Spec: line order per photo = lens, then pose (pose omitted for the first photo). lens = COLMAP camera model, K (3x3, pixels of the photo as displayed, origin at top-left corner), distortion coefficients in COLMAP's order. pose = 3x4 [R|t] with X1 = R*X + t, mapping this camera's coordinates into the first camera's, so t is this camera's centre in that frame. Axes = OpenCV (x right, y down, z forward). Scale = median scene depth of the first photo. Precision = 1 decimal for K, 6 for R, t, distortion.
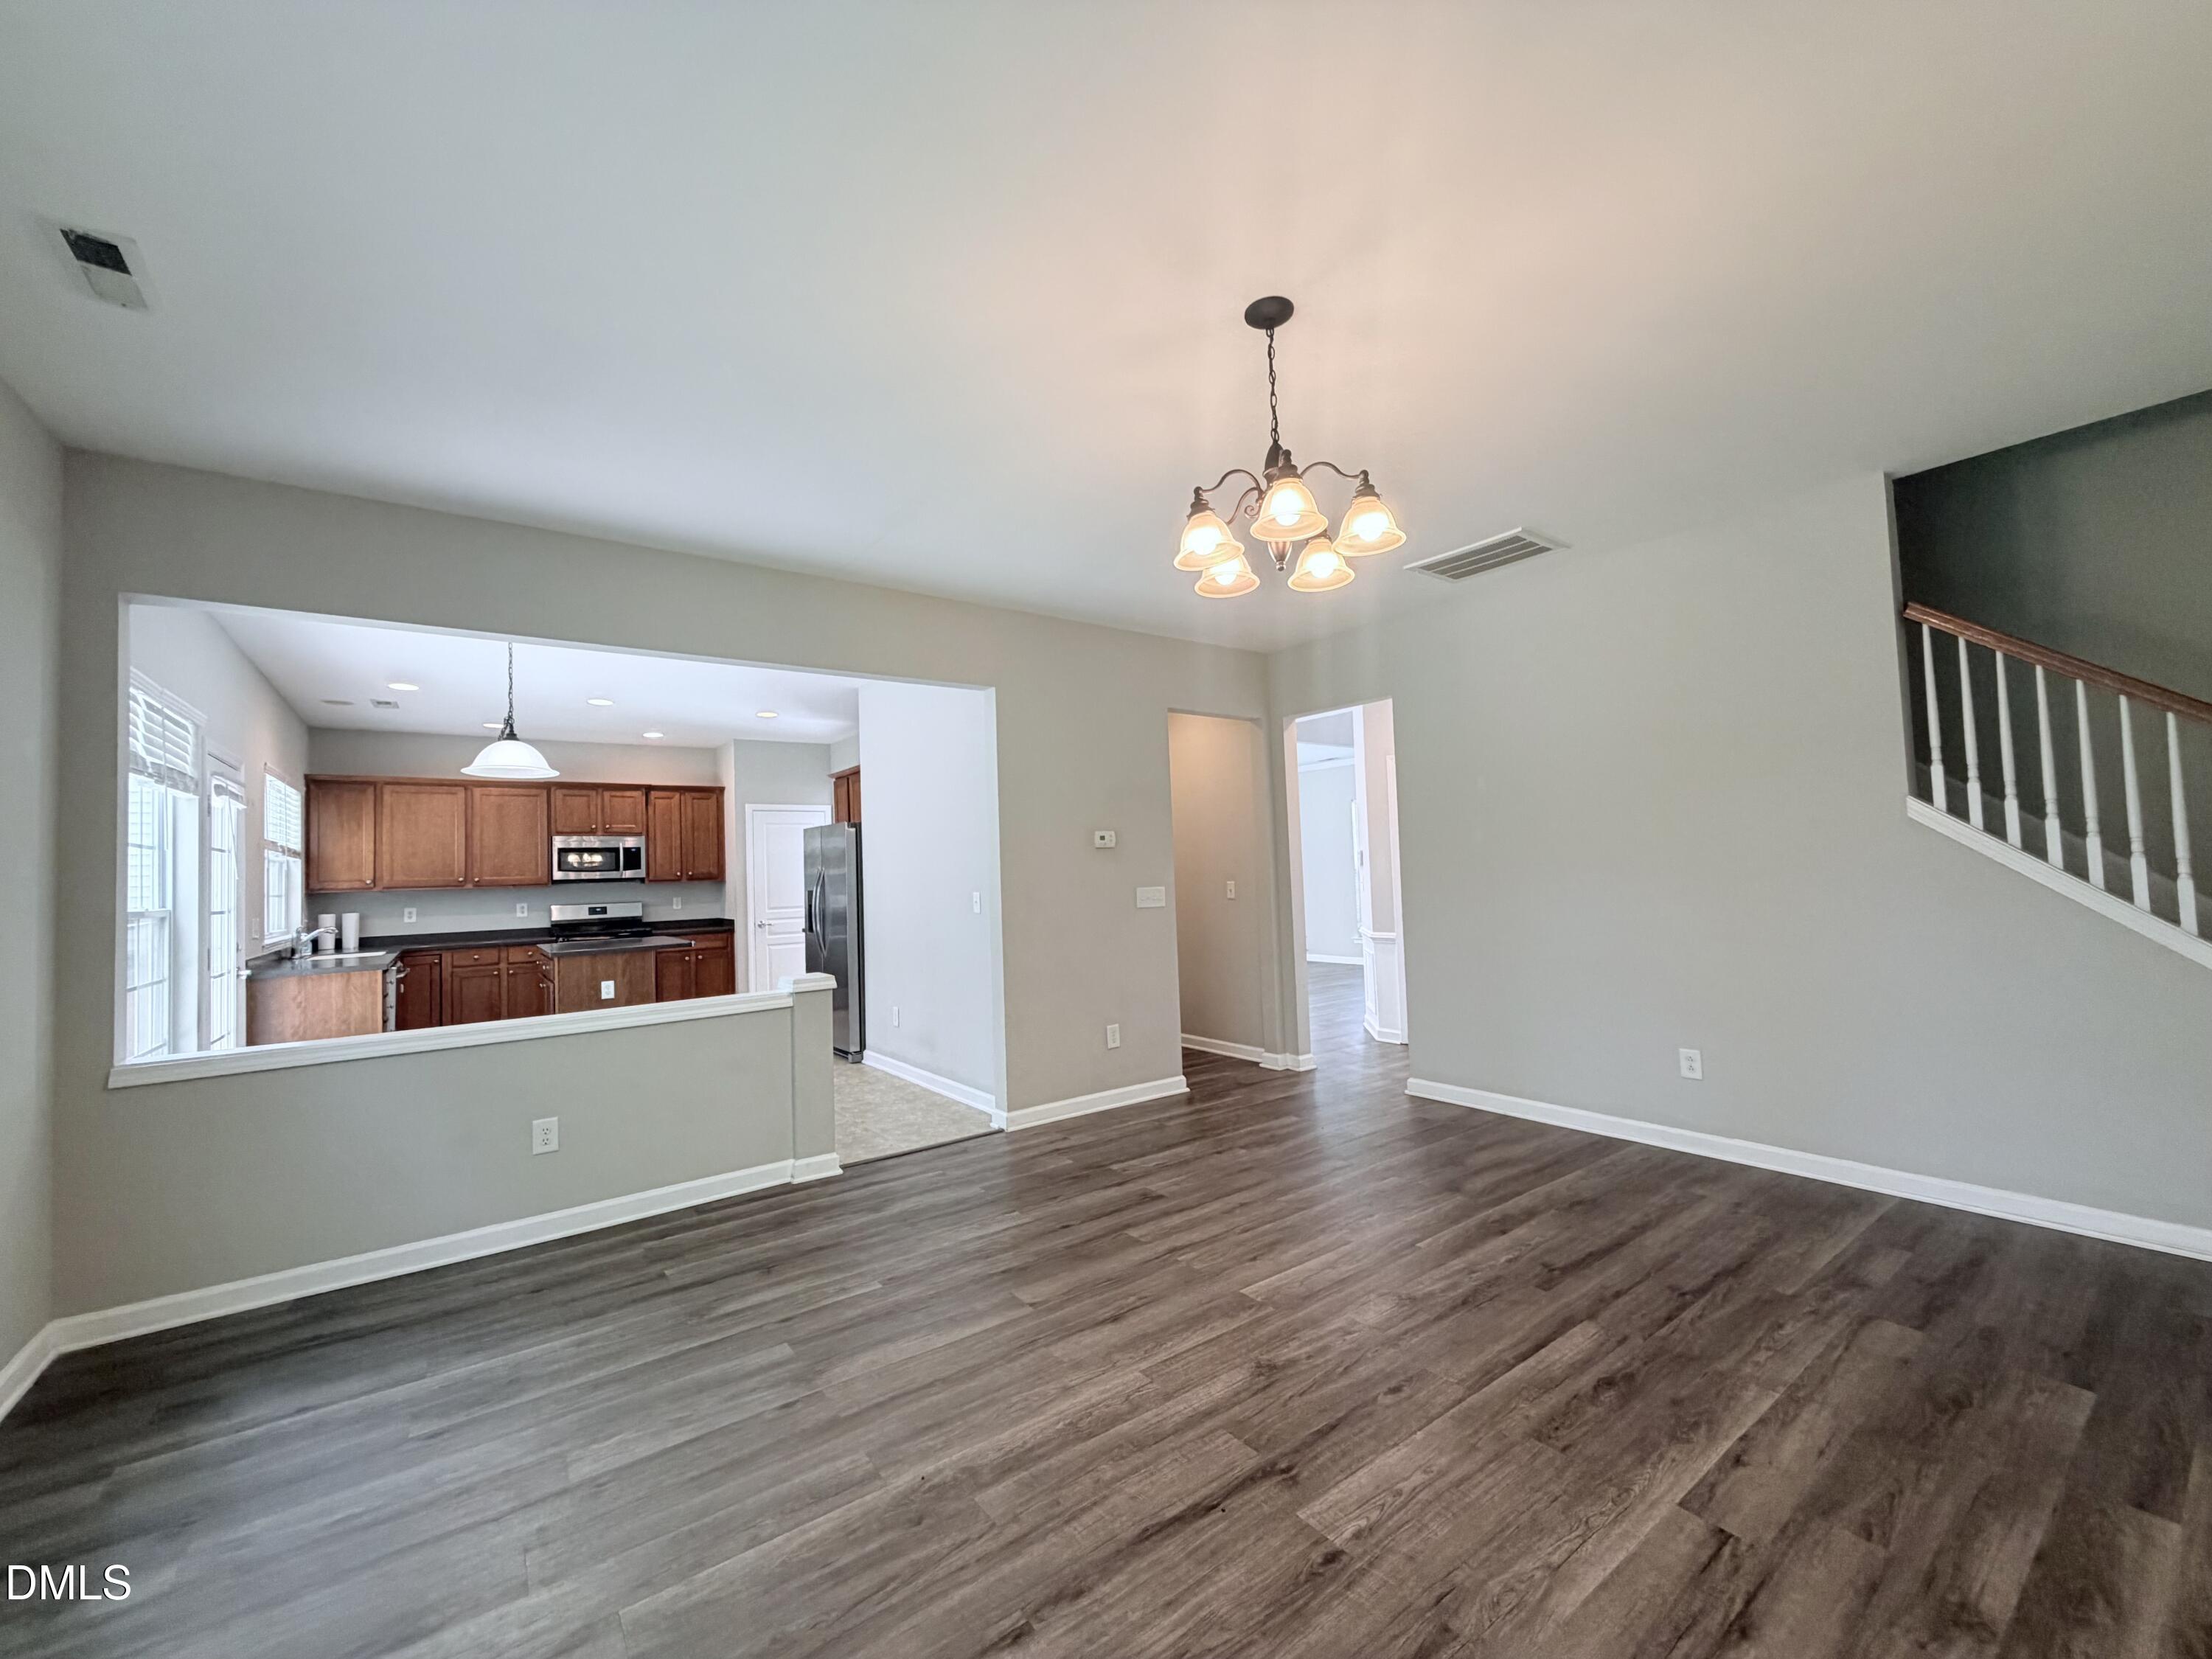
lens RADIAL K [[873.5, 0, 1098.5], [0, 873.5, 833.5], [0, 0, 1]] dist [-0.001149, 0.000154]
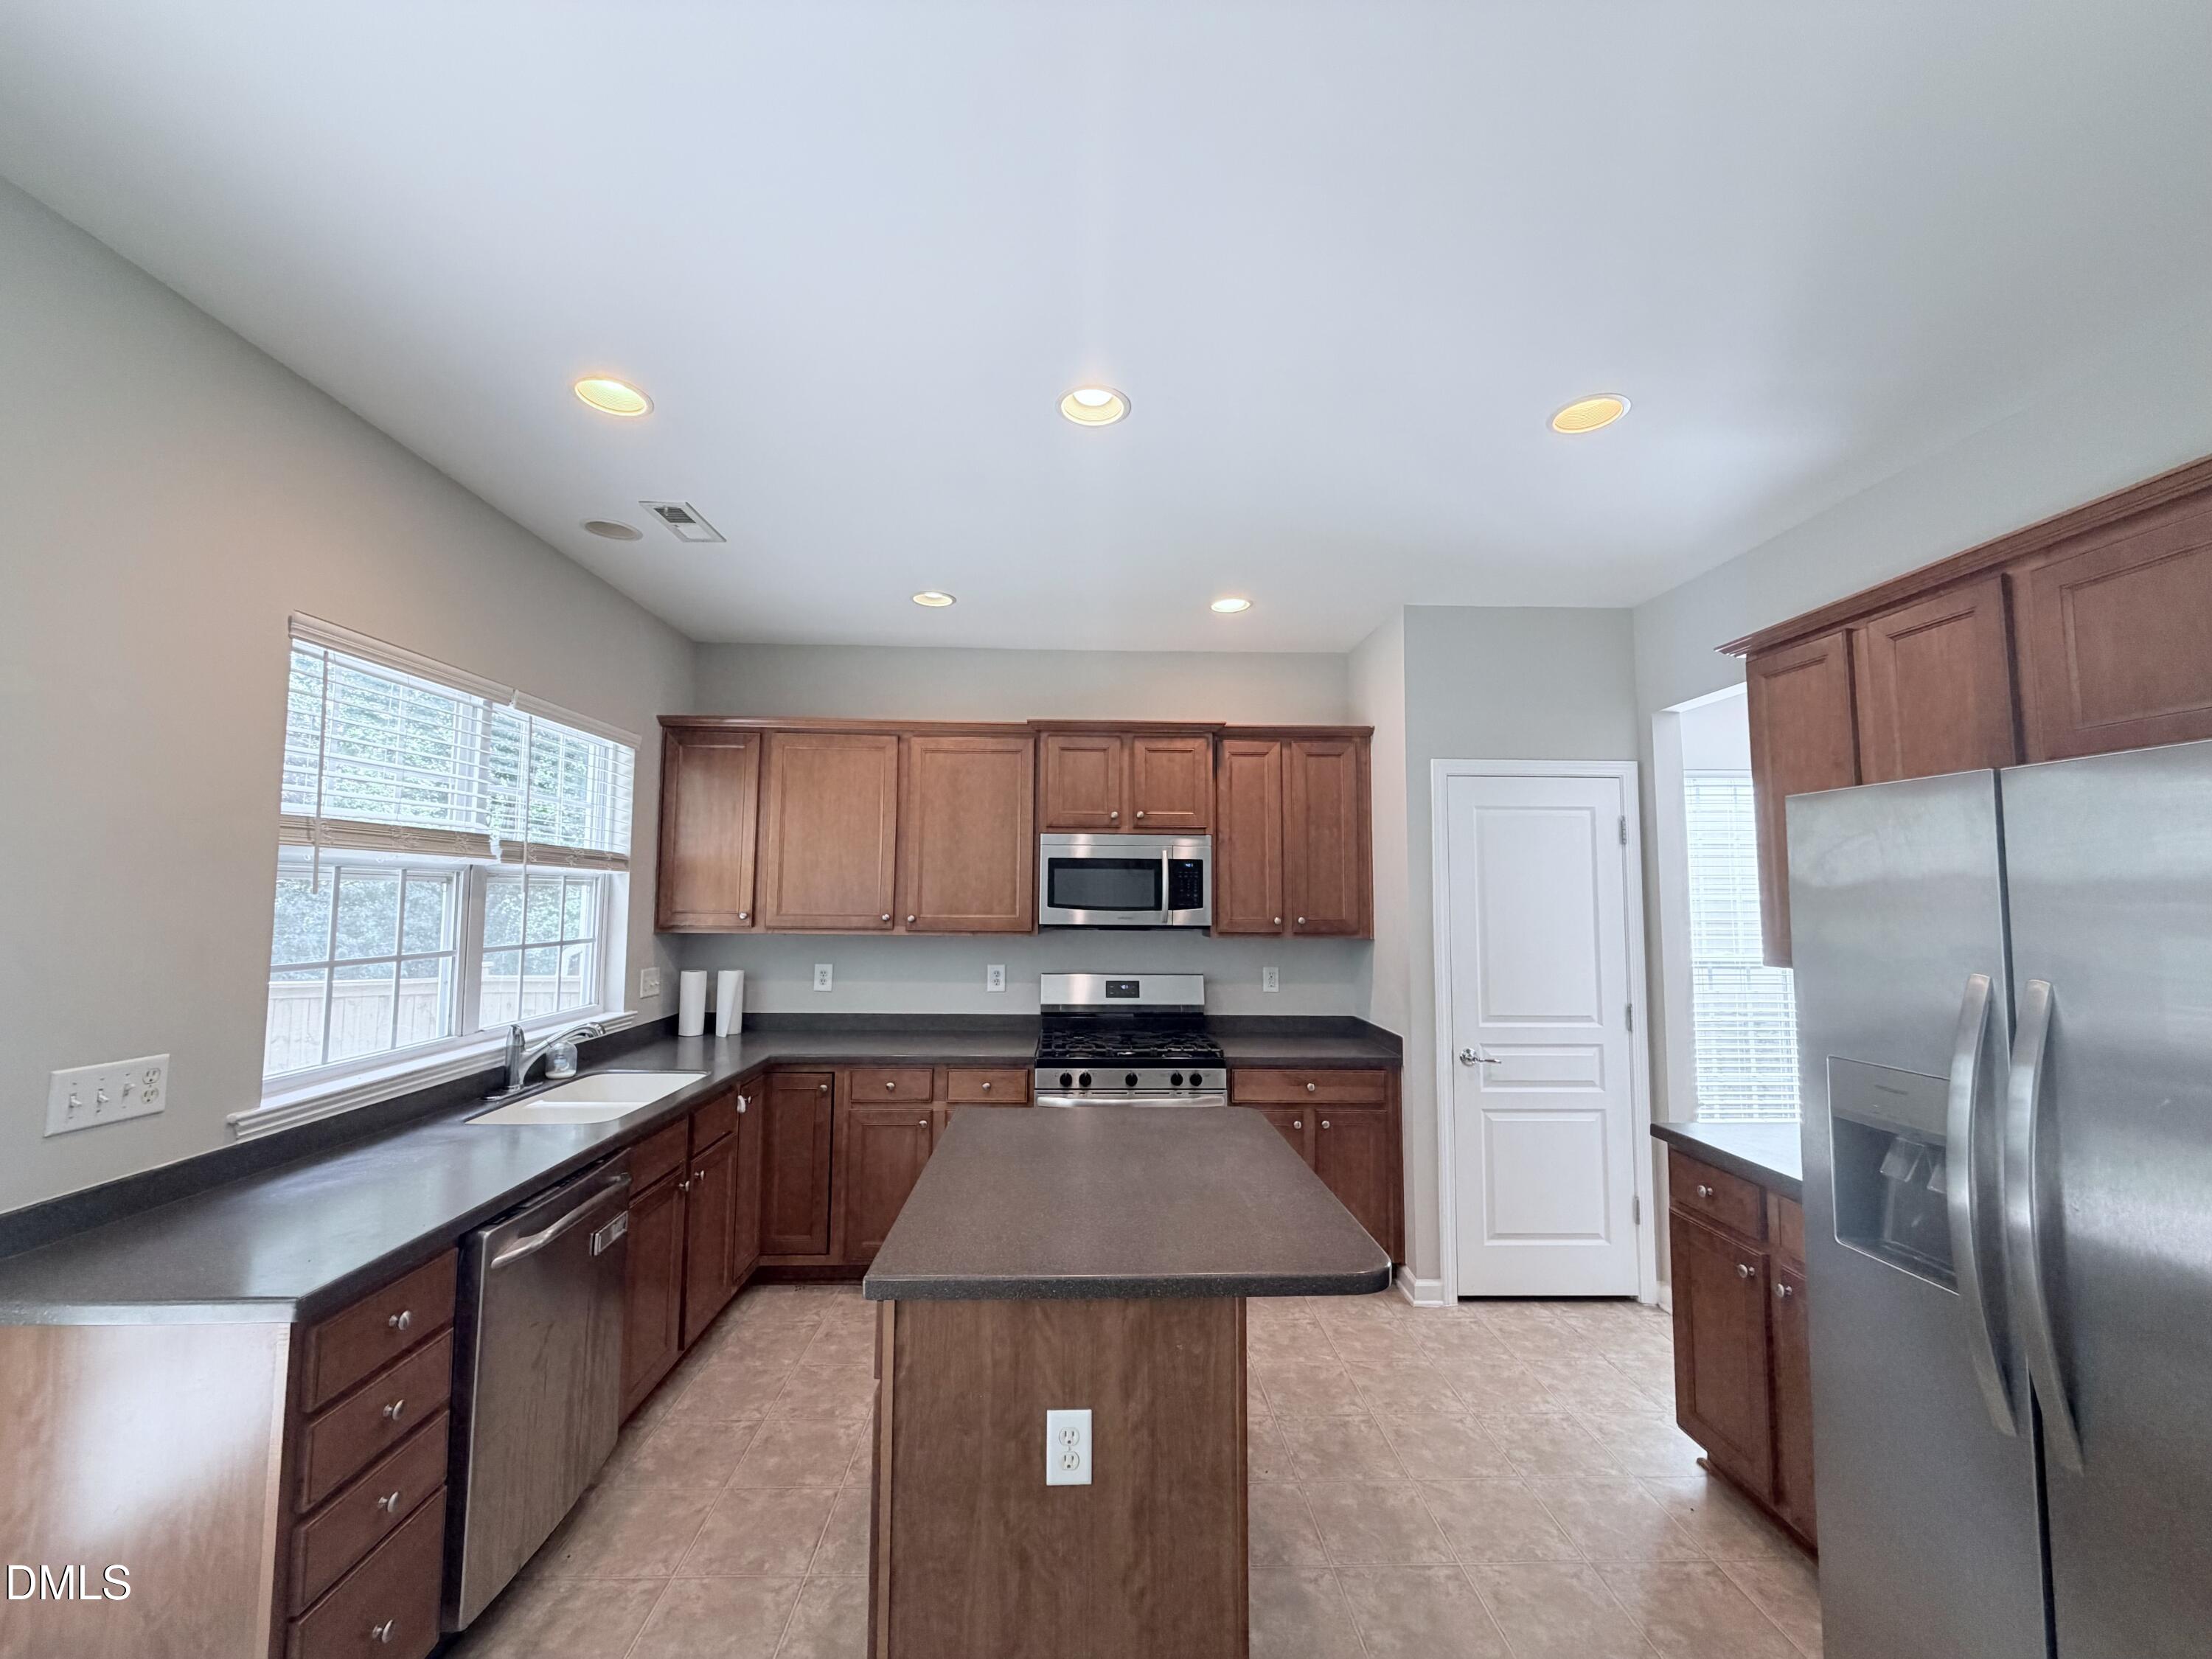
lens RADIAL K [[873.5, 0, 1098.5], [0, 873.5, 833.5], [0, 0, 1]] dist [-0.001149, 0.000154]
pose [[0.821307, -0.000796, -0.570486, -0.354558], [-0.010250, 0.999817, -0.016150, 0.011873], [0.570394, 0.019112, 0.821149, 0.681655]]
